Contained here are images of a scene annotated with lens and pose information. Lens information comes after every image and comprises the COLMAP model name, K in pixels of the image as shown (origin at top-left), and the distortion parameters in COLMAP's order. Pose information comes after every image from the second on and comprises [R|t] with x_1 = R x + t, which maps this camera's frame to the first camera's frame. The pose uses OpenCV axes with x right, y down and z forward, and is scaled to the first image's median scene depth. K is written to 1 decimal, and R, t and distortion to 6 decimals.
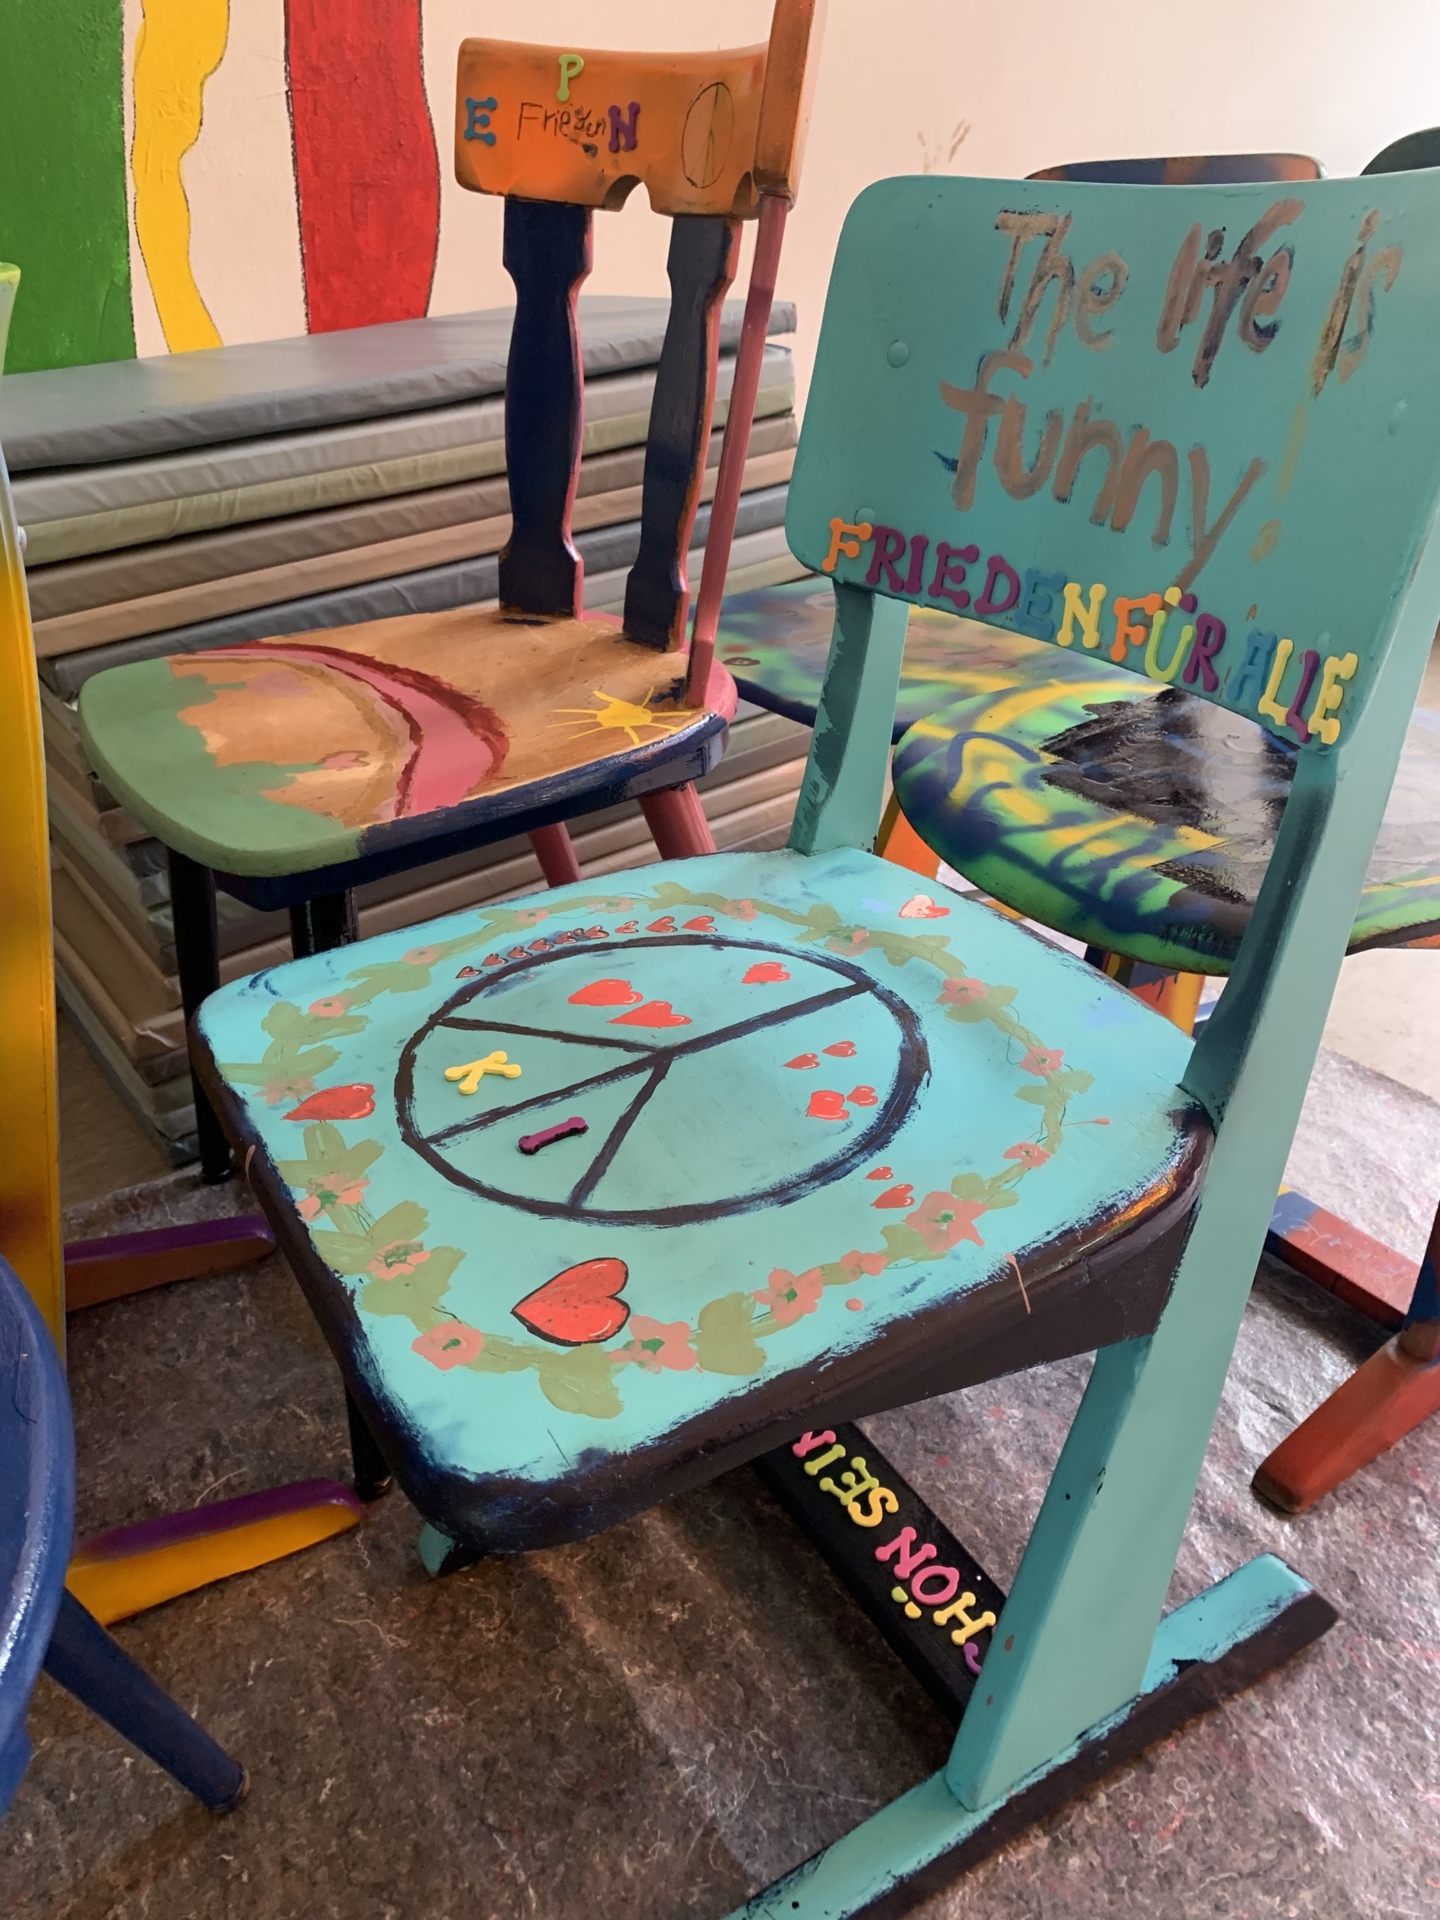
lens RADIAL K [[1526.2, 0, 720.0], [0, 1526.2, 960.0], [0, 0, 1]] dist [-0.013391, -0.001605]
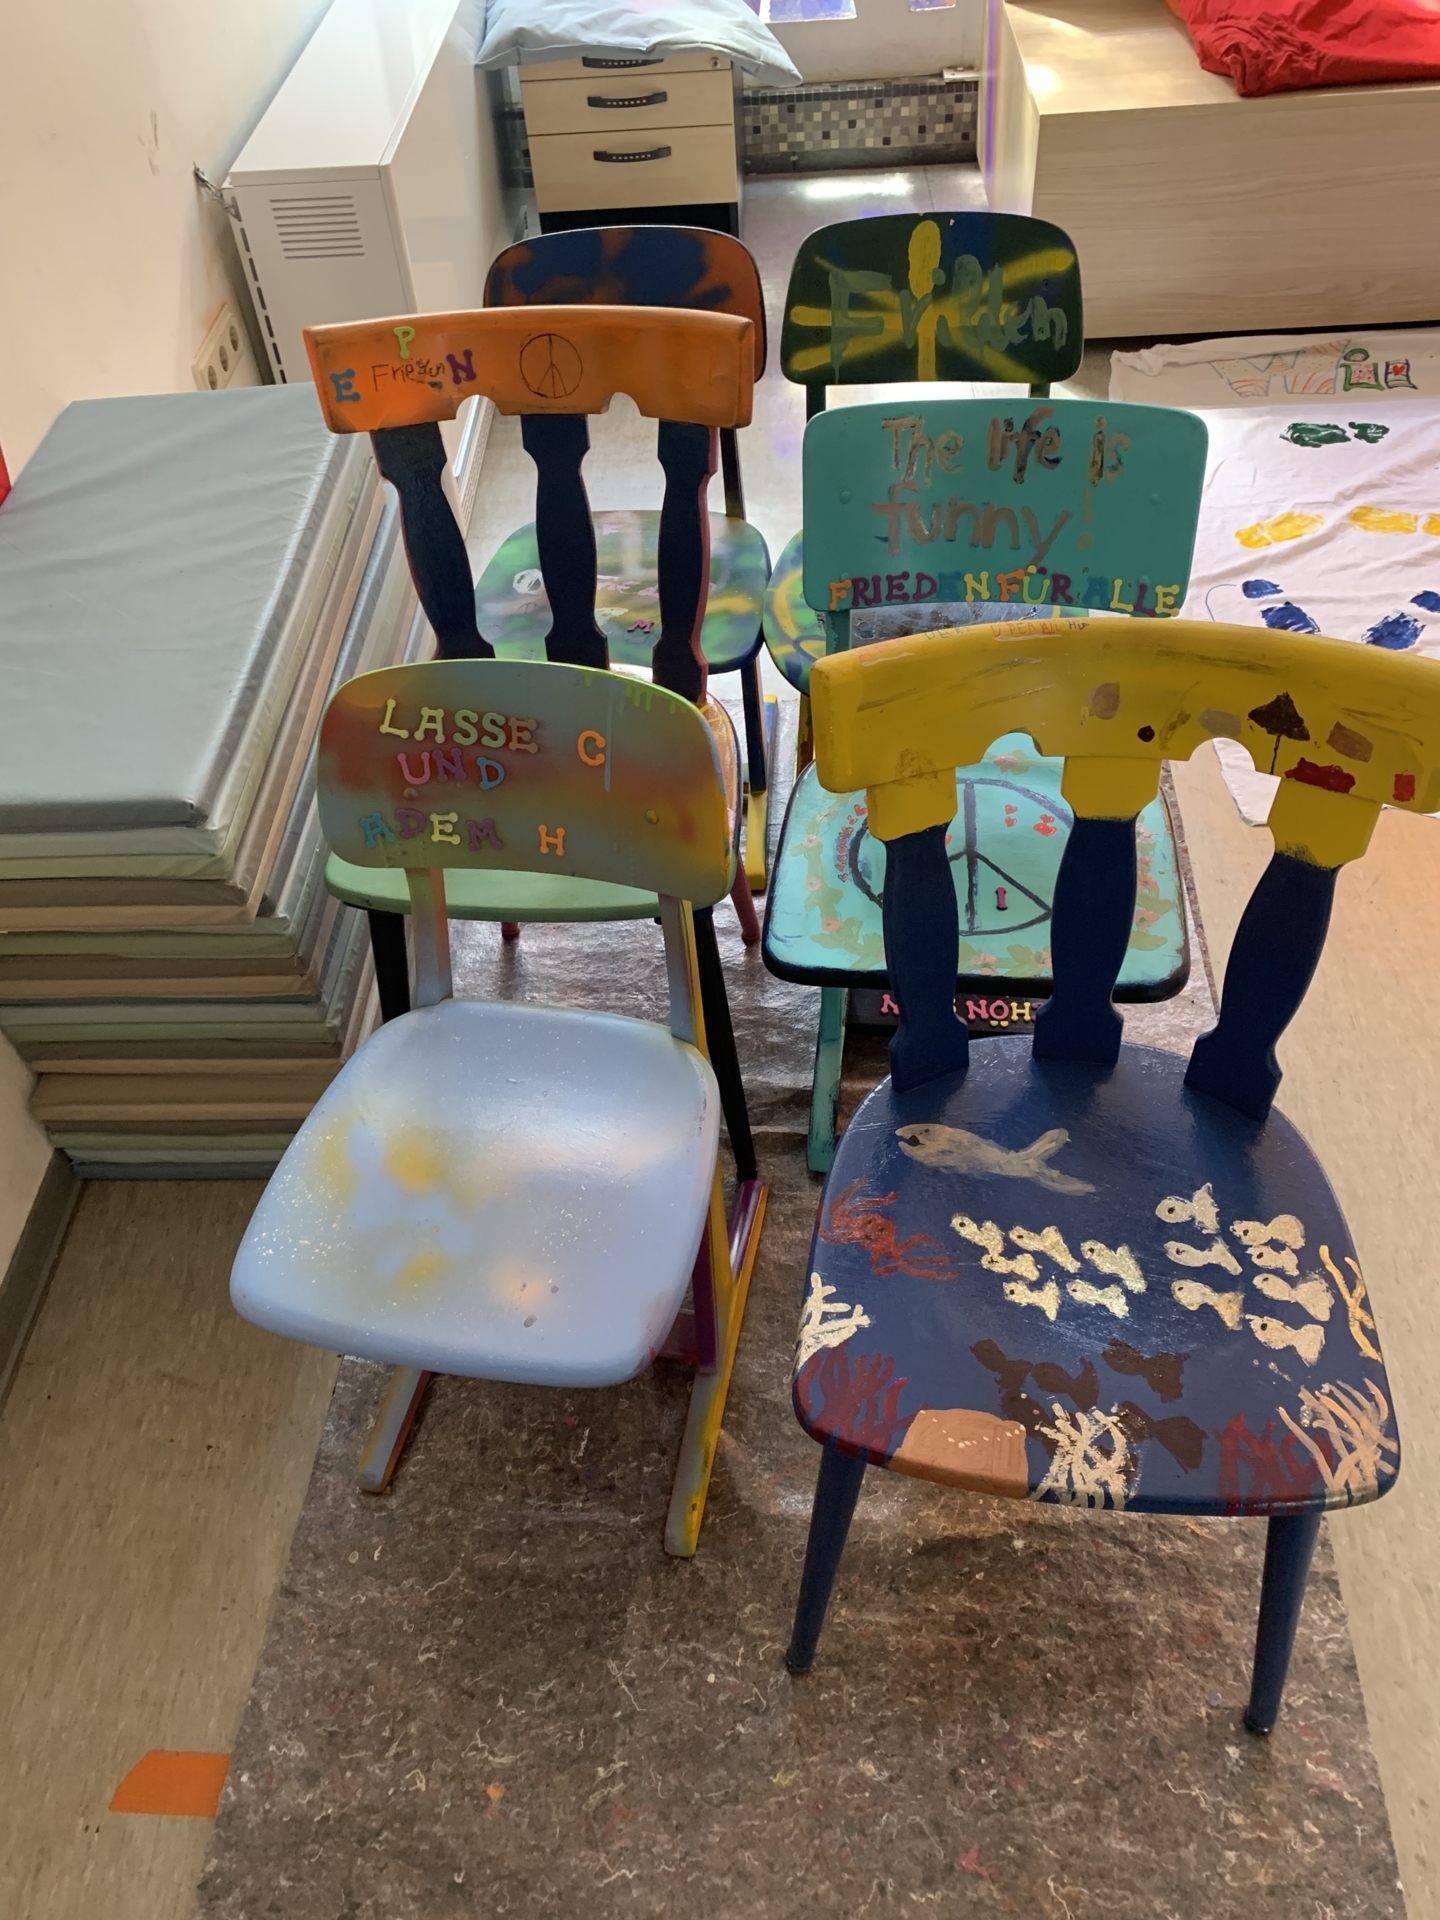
lens RADIAL K [[1515.4, 0, 720.0], [0, 1515.4, 960.0], [0, 0, 1]] dist [0.015079, -0.014740]
pose [[0.609268, -0.566294, 0.555070, -1.380565], [0.405468, 0.824048, 0.395652, -0.727687], [-0.681460, -0.015995, 0.731681, -0.335904]]
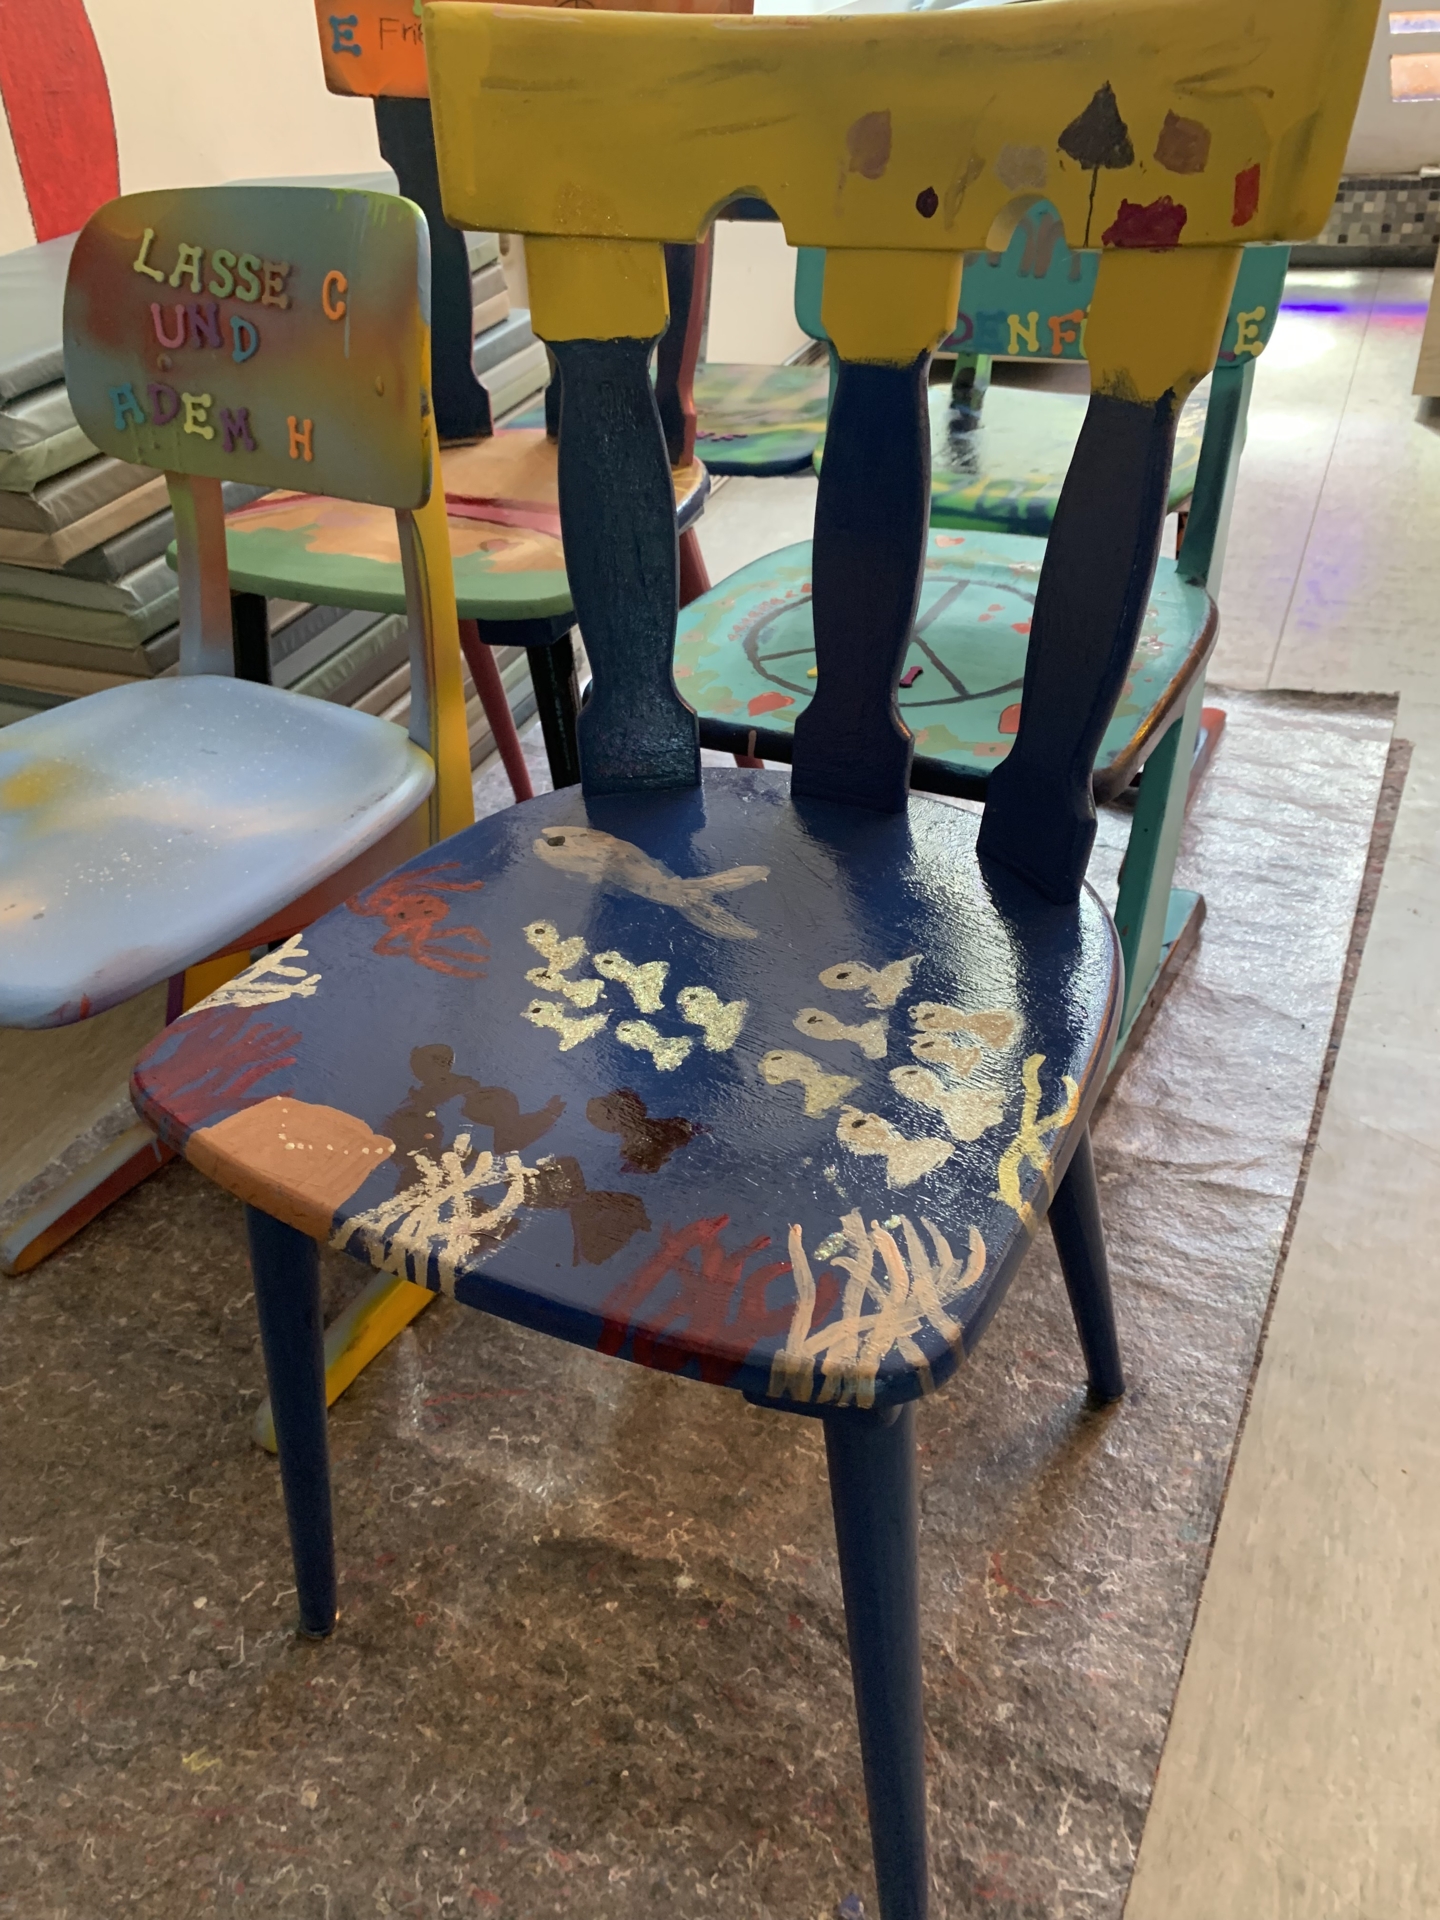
lens RADIAL K [[1515.4, 0, 720.0], [0, 1515.4, 960.0], [0, 0, 1]] dist [0.015079, -0.014740]
pose [[0.863629, -0.307341, 0.399609, -0.846640], [0.272019, 0.951472, 0.143897, 0.090641], [-0.424442, -0.015573, 0.905321, -0.351934]]
